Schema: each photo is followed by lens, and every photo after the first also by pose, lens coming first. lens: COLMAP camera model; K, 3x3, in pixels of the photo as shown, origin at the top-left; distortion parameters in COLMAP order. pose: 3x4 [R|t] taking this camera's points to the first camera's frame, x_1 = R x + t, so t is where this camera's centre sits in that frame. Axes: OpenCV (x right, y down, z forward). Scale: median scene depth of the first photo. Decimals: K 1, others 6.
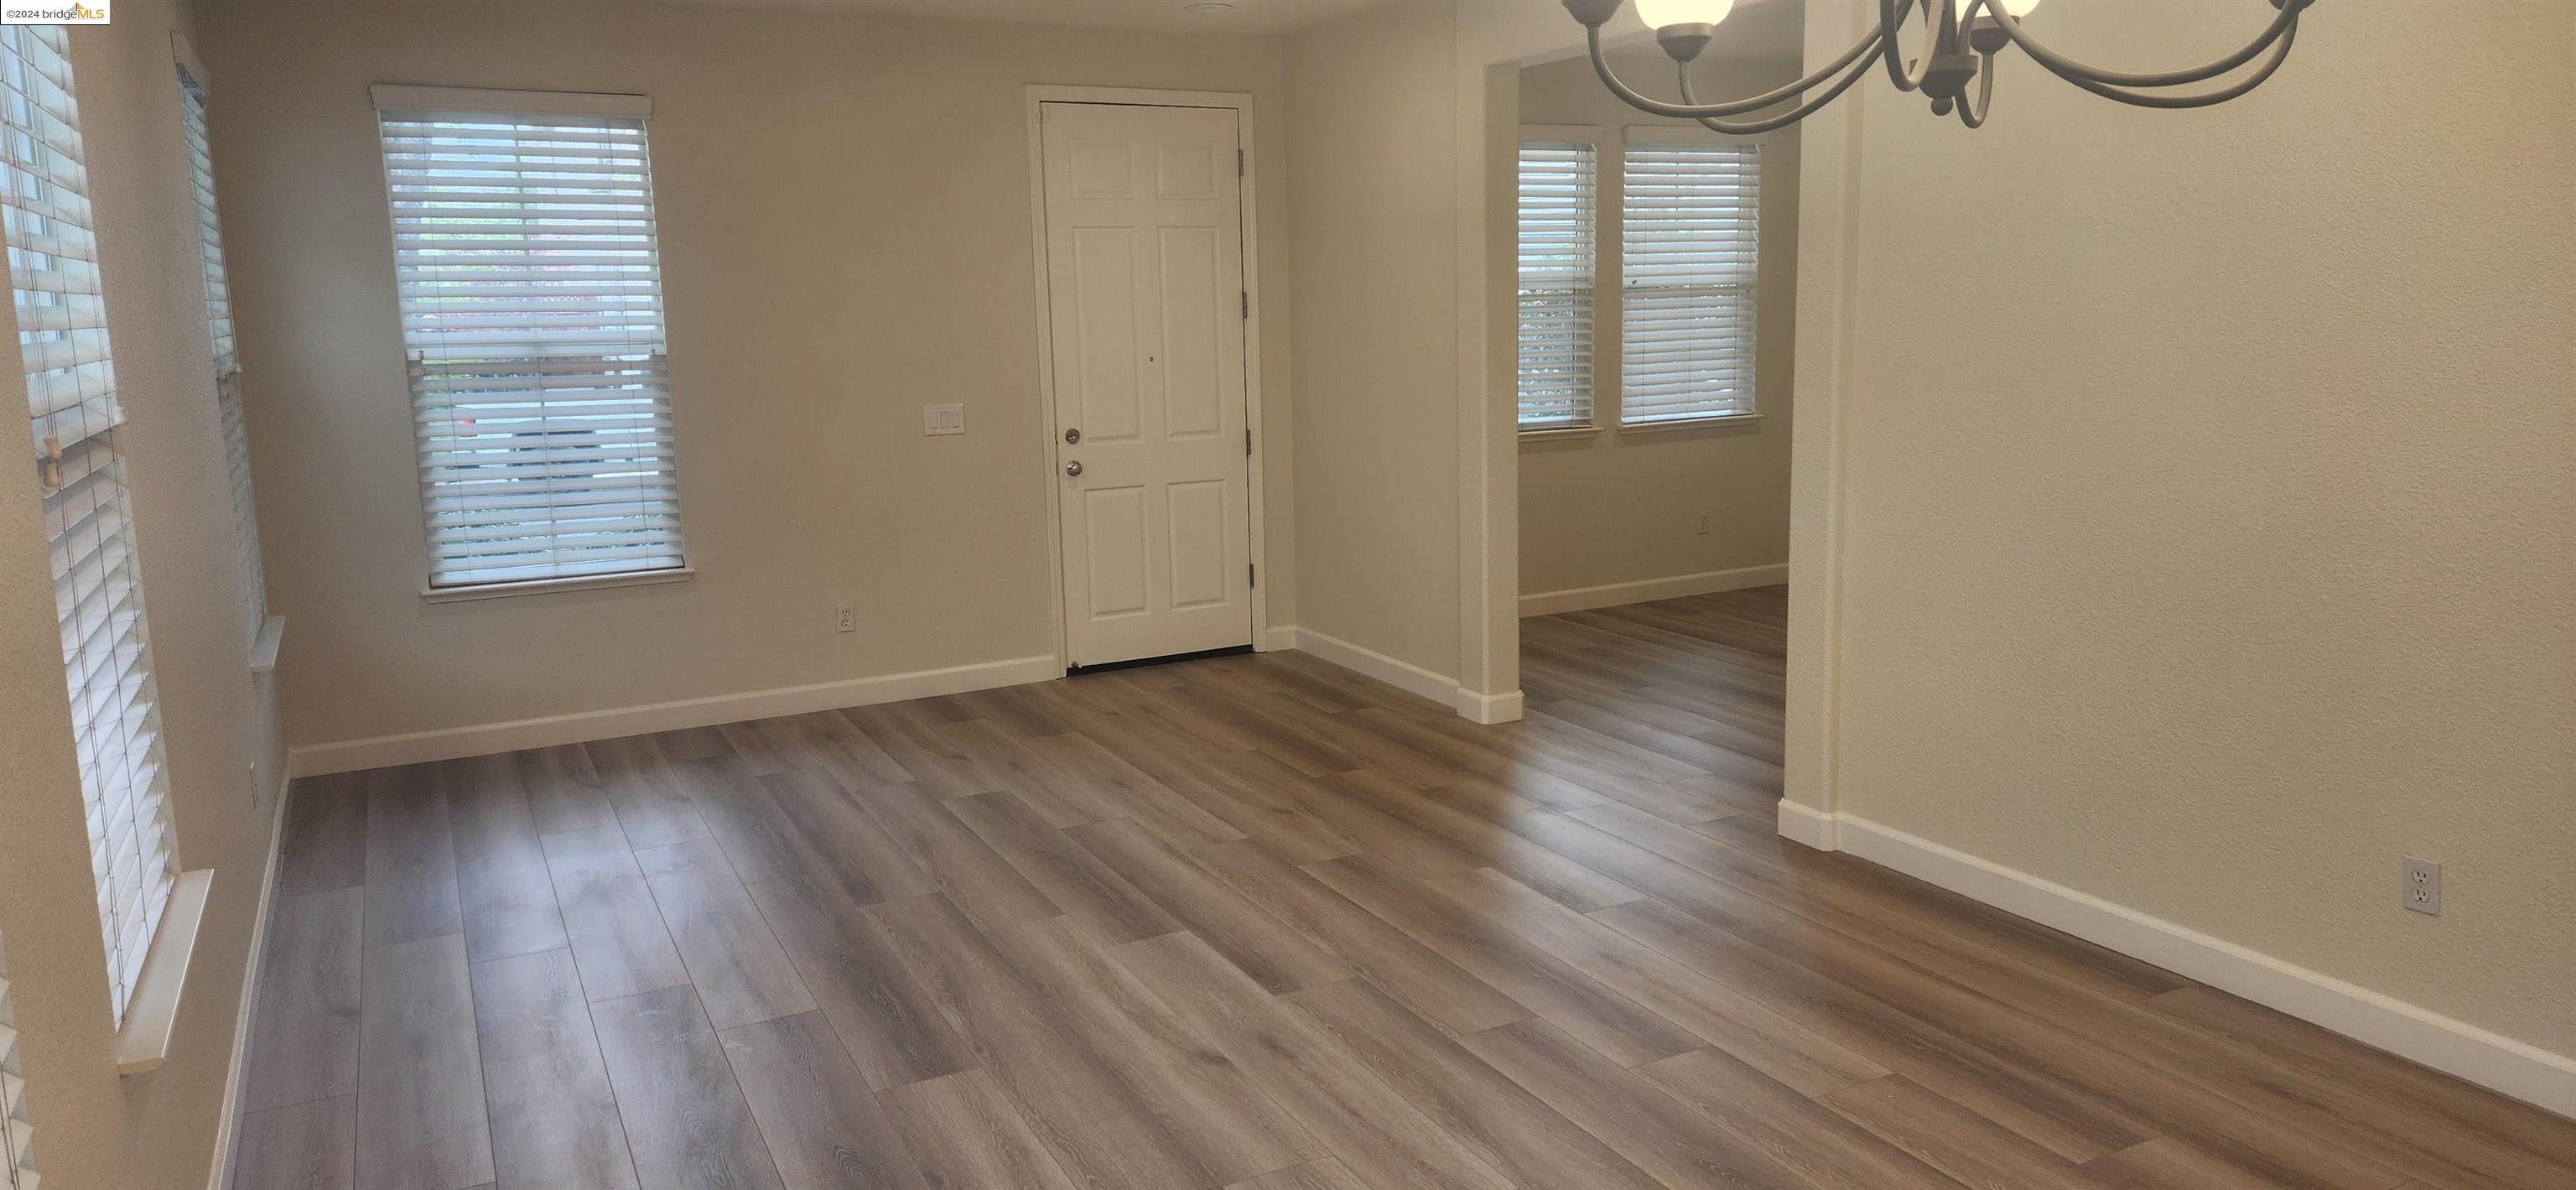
lens RADIAL K [[1715.2, 0, 1306.0], [0, 1715.2, 574.6], [0, 0, 1]] dist [0.082999, -0.072639]
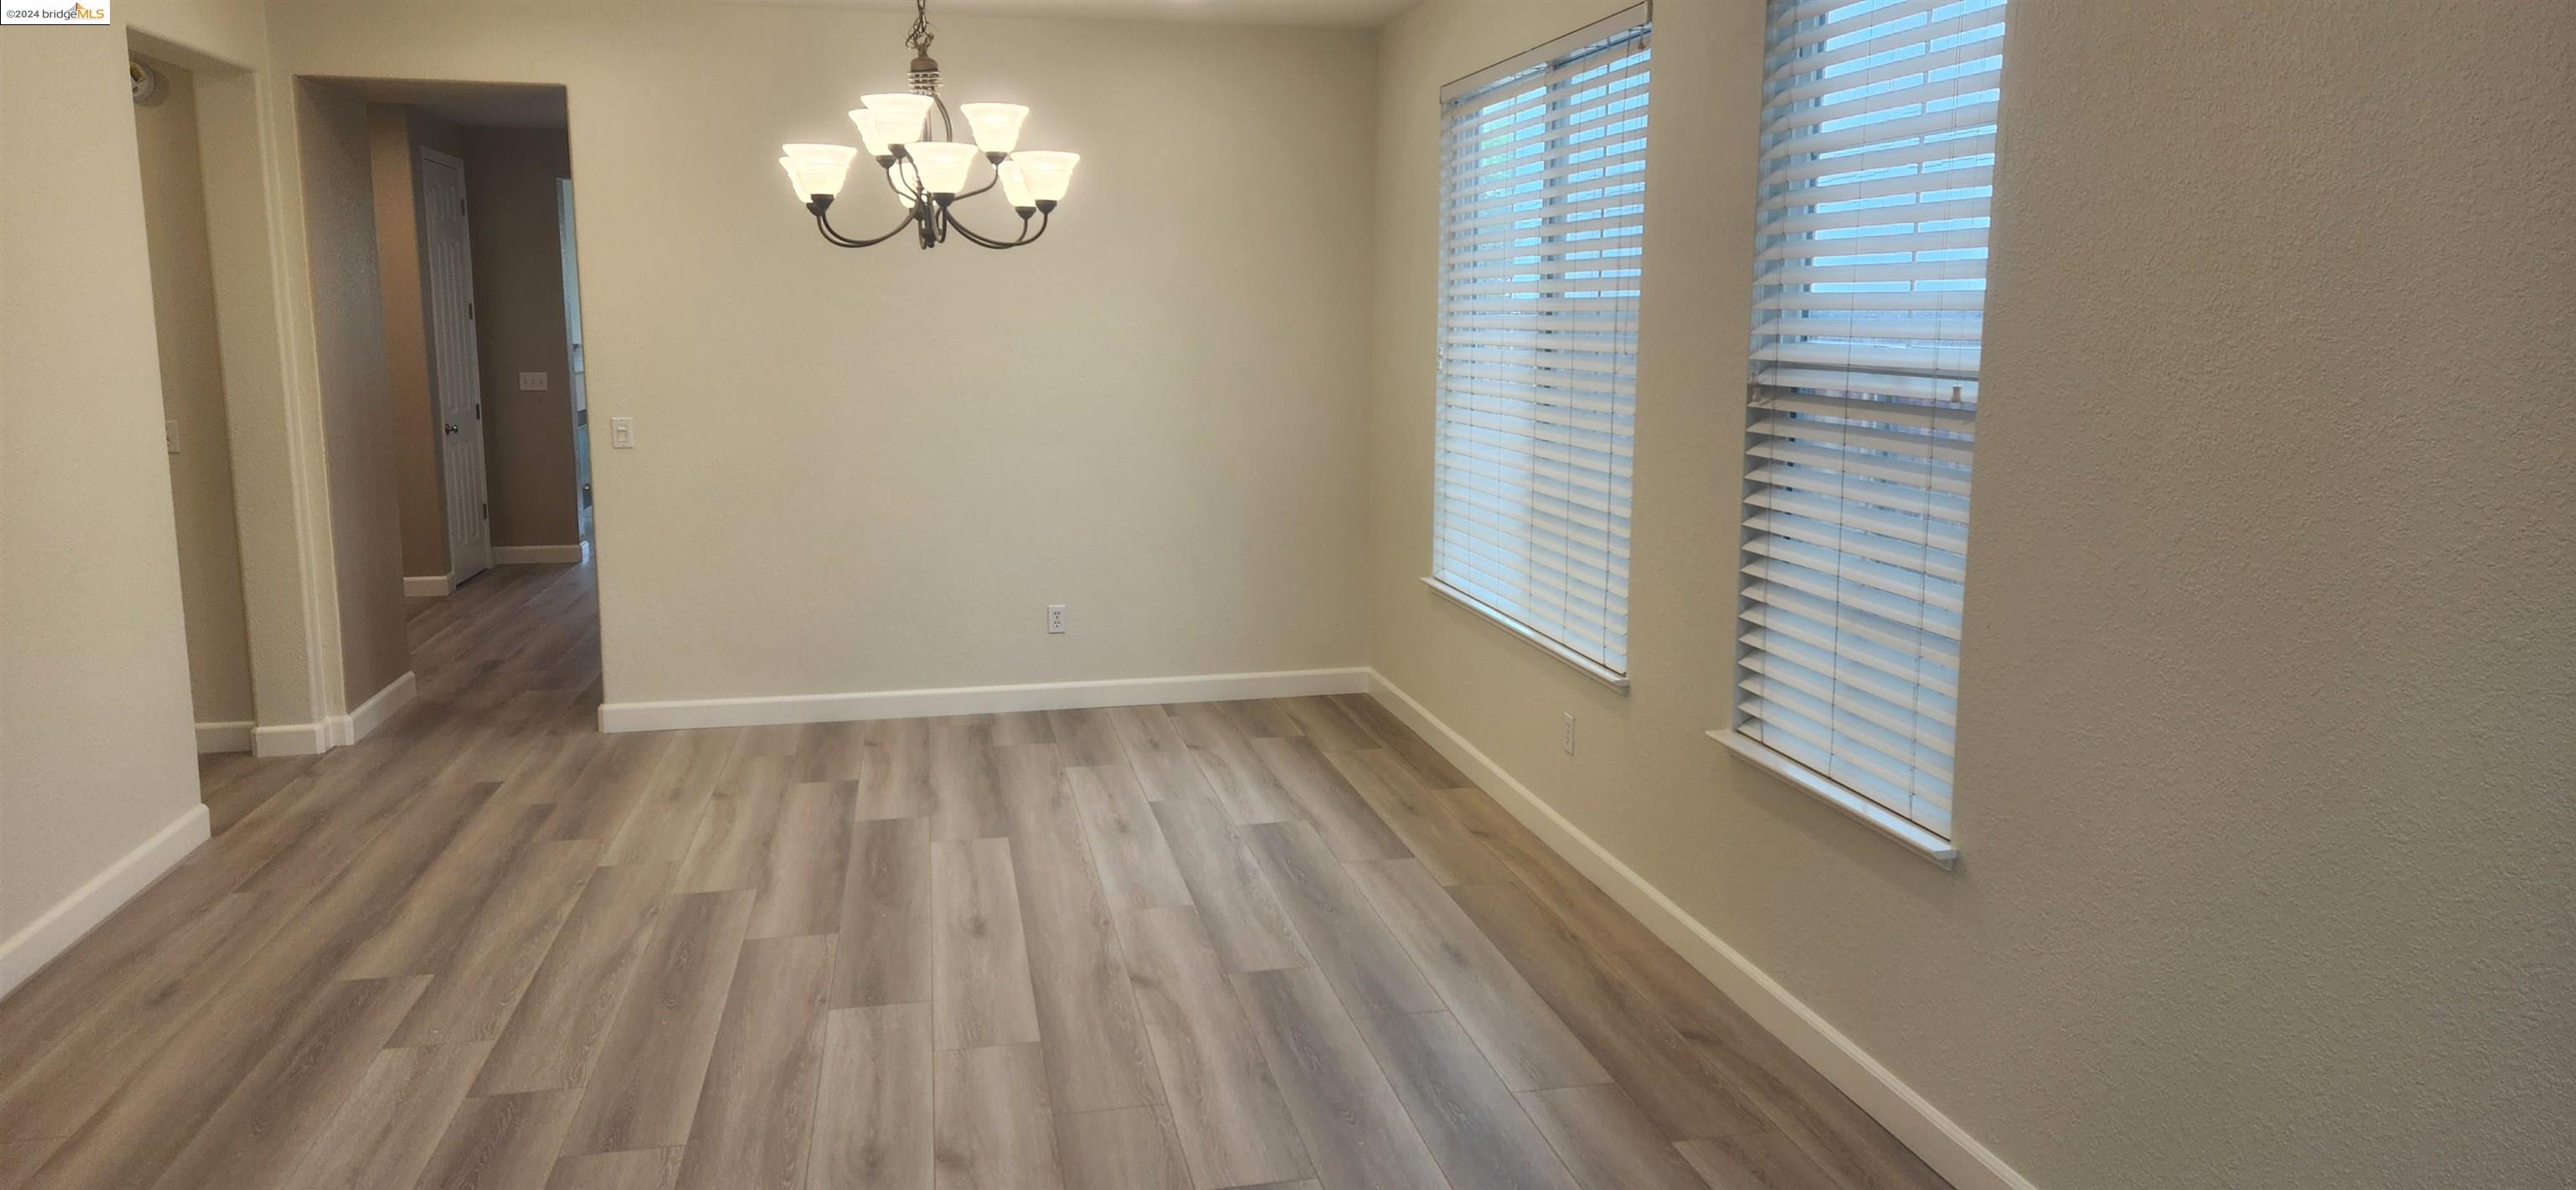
lens RADIAL K [[1715.2, 0, 1294.0], [0, 1715.2, 606.5], [0, 0, 1]] dist [0.082999, -0.072639]
pose [[-0.963484, -0.023047, 0.266771, -0.273894], [0.065613, 0.945594, 0.318664, -0.157151], [-0.259601, 0.324532, -0.909553, 1.002920]]
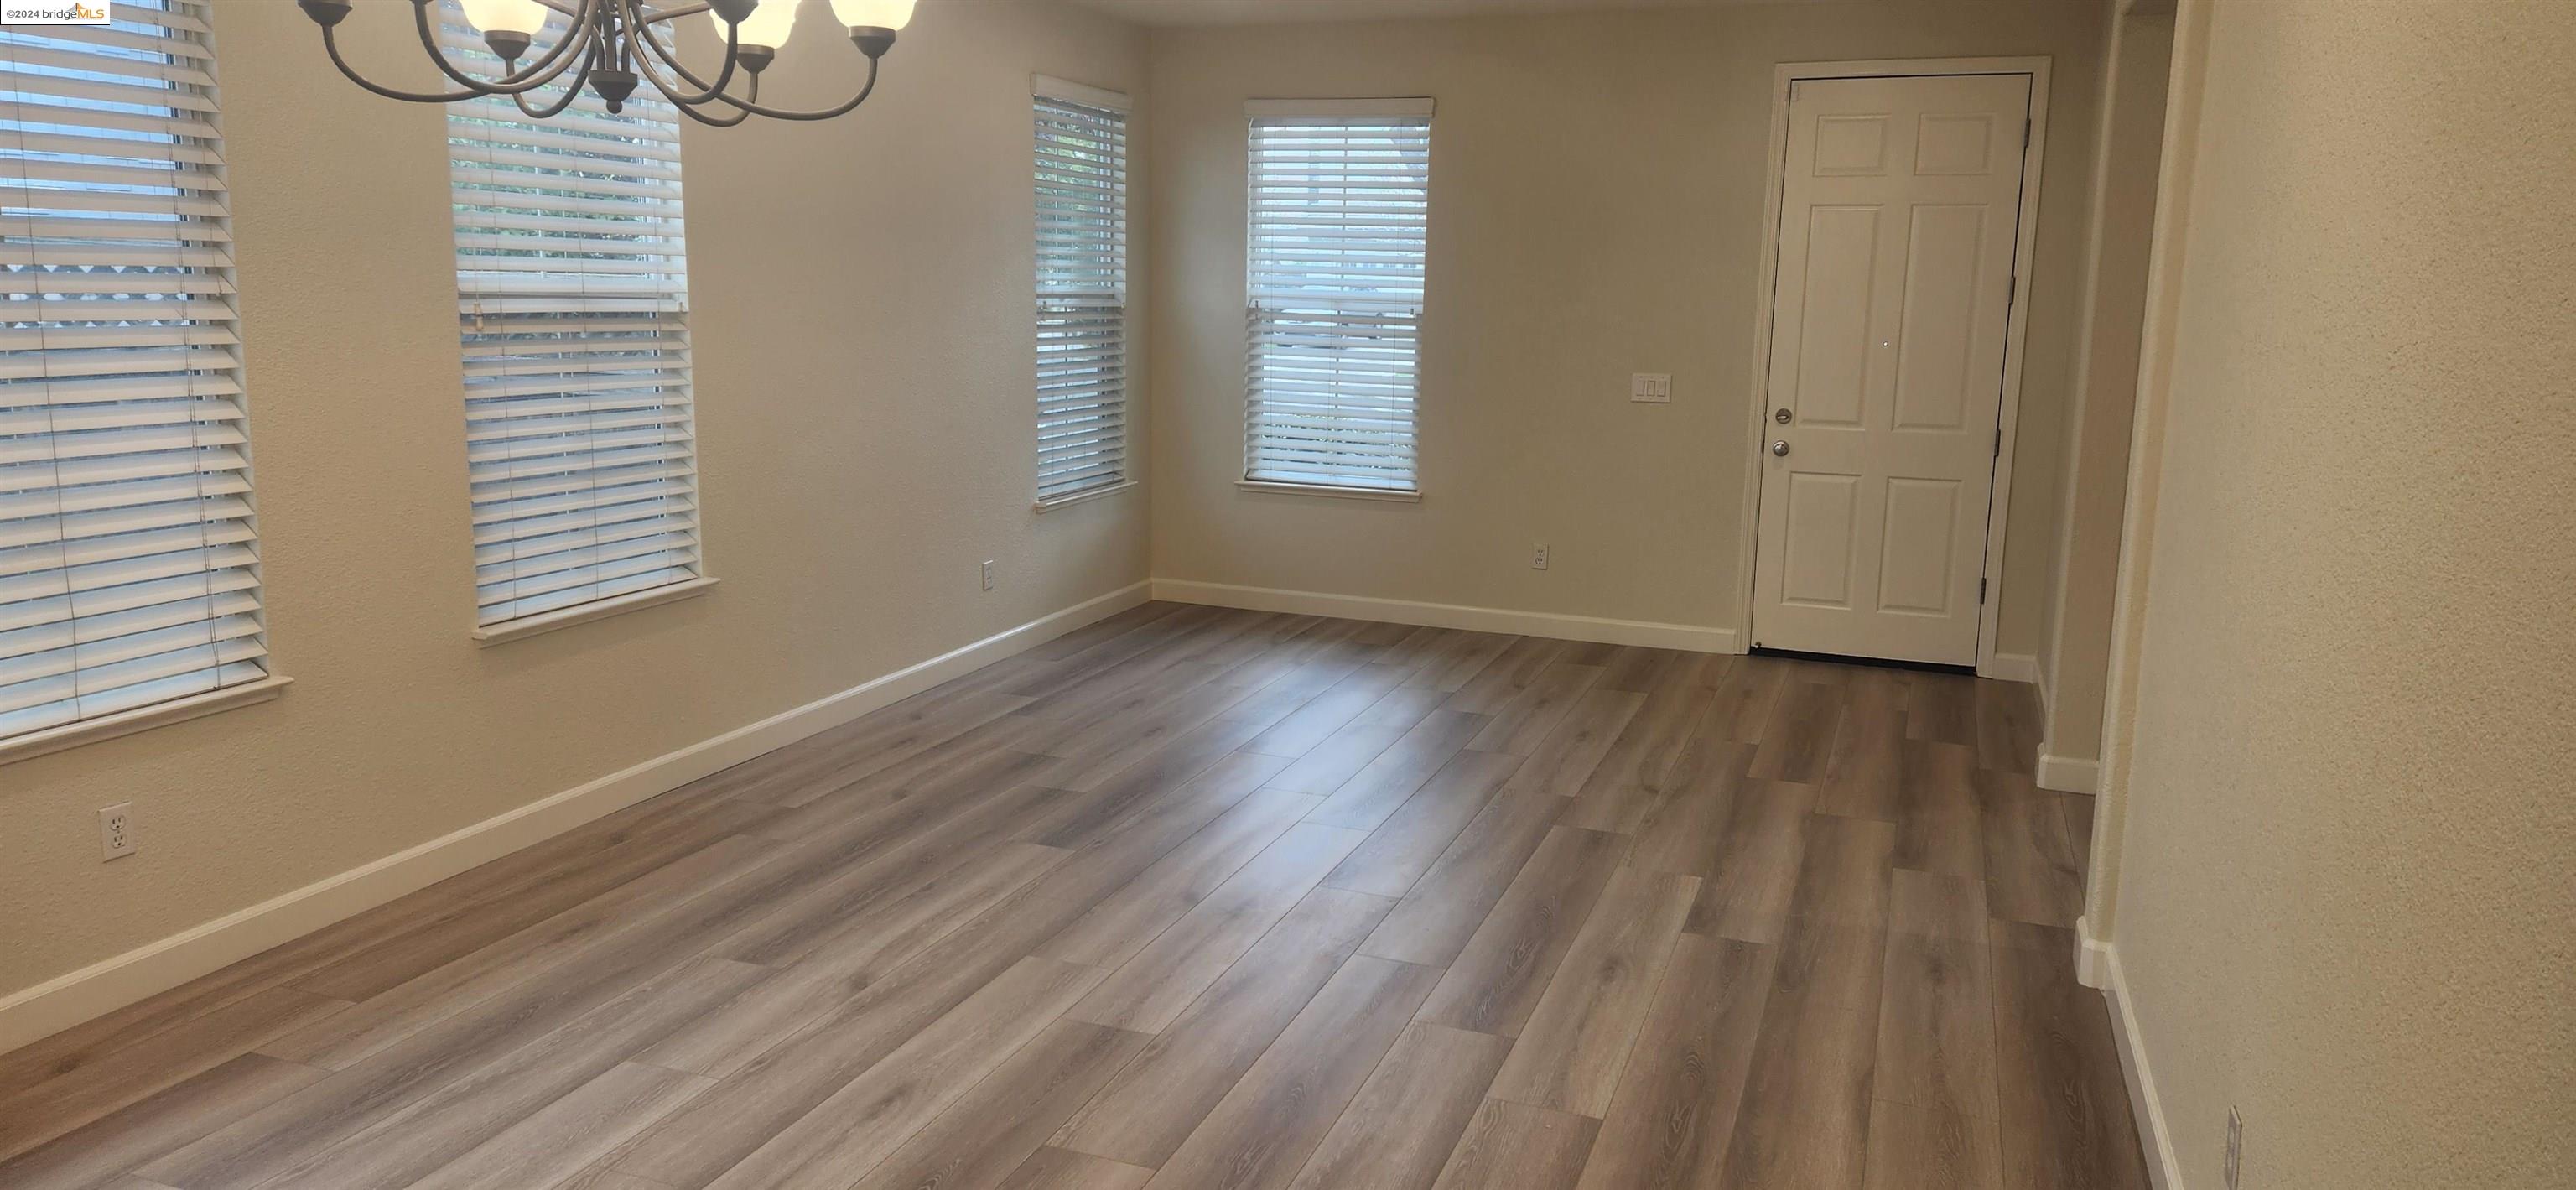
lens RADIAL K [[1715.2, 0, 1276.4], [0, 1715.2, 589.0], [0, 0, 1]] dist [0.082999, -0.072639]
pose [[0.663524, 0.168050, -0.729038, 0.490355], [-0.156618, 0.984056, 0.084290, -0.024579], [0.731579, 0.058252, 0.679264, 0.131912]]
